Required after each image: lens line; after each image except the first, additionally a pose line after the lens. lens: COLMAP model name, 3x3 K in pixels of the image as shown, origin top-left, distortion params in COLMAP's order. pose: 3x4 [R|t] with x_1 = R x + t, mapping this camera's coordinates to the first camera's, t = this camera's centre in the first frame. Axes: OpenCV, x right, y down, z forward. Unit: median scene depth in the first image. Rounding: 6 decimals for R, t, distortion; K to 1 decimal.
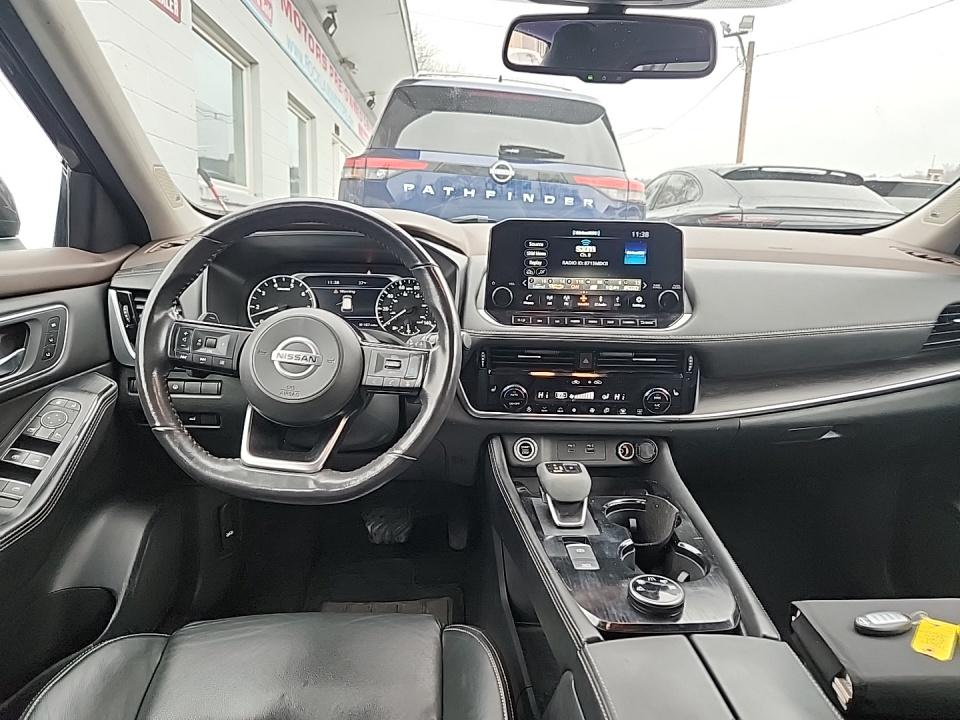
lens RADIAL K [[647.0, 0, 480.0], [0, 647.0, 360.0], [0, 0, 1]] dist [0.062164, -0.038921]
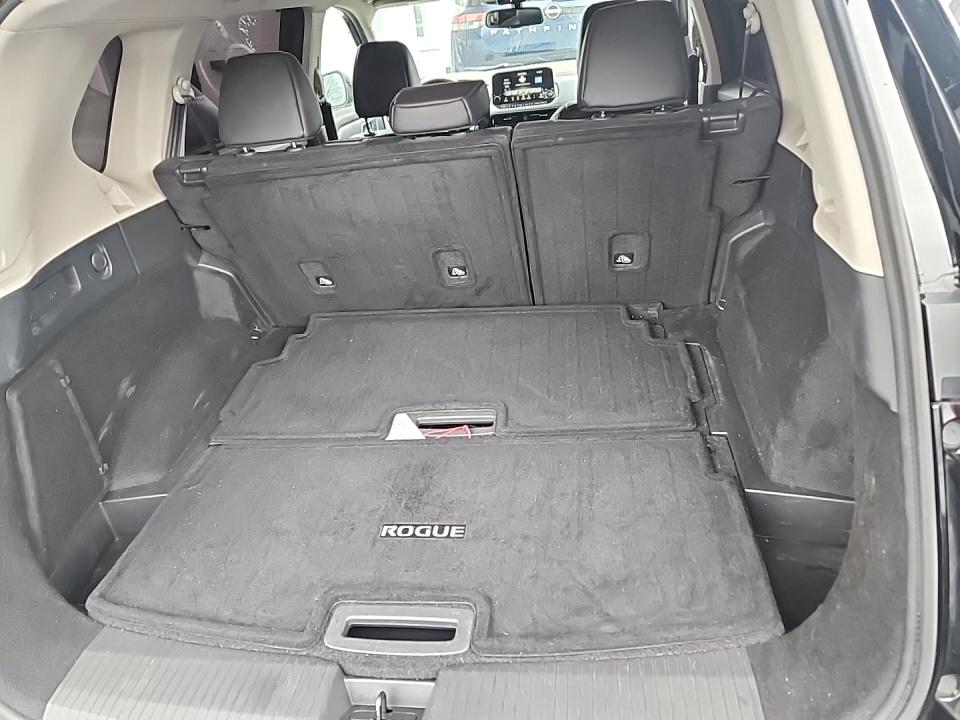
lens RADIAL K [[647.0, 0, 480.0], [0, 647.0, 360.0], [0, 0, 1]] dist [0.062164, -0.038921]
pose [[0.973275, -0.040535, -0.226039, 0.618168], [0.098046, 0.963425, 0.249396, 0.323534], [0.207662, -0.264893, 0.941652, -2.350692]]
